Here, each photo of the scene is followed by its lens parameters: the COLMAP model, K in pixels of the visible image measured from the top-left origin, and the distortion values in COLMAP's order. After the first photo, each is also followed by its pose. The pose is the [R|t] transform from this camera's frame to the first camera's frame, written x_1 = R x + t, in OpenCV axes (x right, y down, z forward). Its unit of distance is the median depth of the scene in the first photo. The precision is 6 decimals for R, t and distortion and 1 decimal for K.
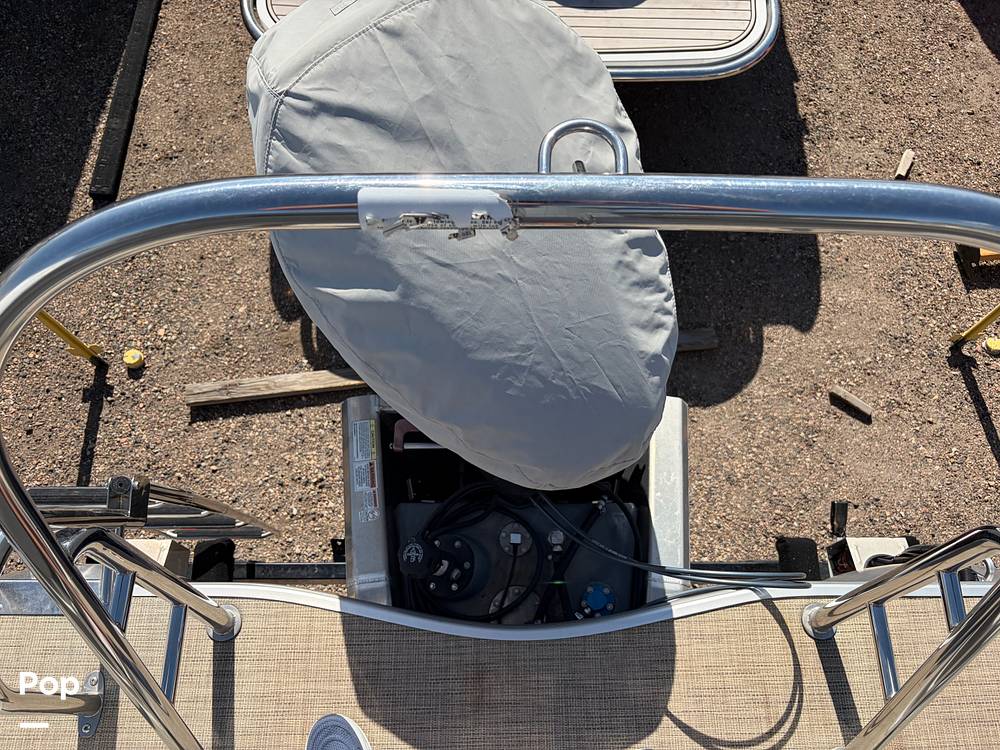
lens RADIAL K [[769.0, 0, 500.1], [0, 769.0, 375.0], [0, 0, 1]] dist [0.042003, -0.031197]
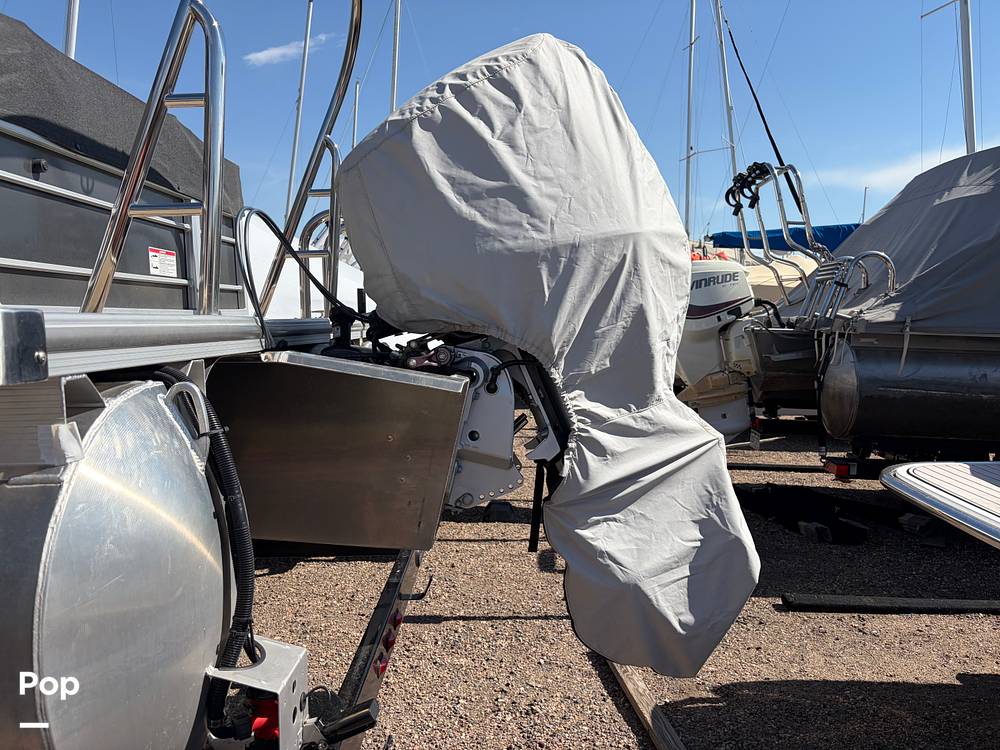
lens RADIAL K [[769.0, 0, 499.5], [0, 769.0, 375.2], [0, 0, 1]] dist [0.042003, -0.031197]
pose [[-0.036842, 0.003061, -0.999316, 0.699269], [-0.909782, 0.413625, 0.034808, -0.029043], [0.413449, 0.910442, -0.012454, 0.599474]]
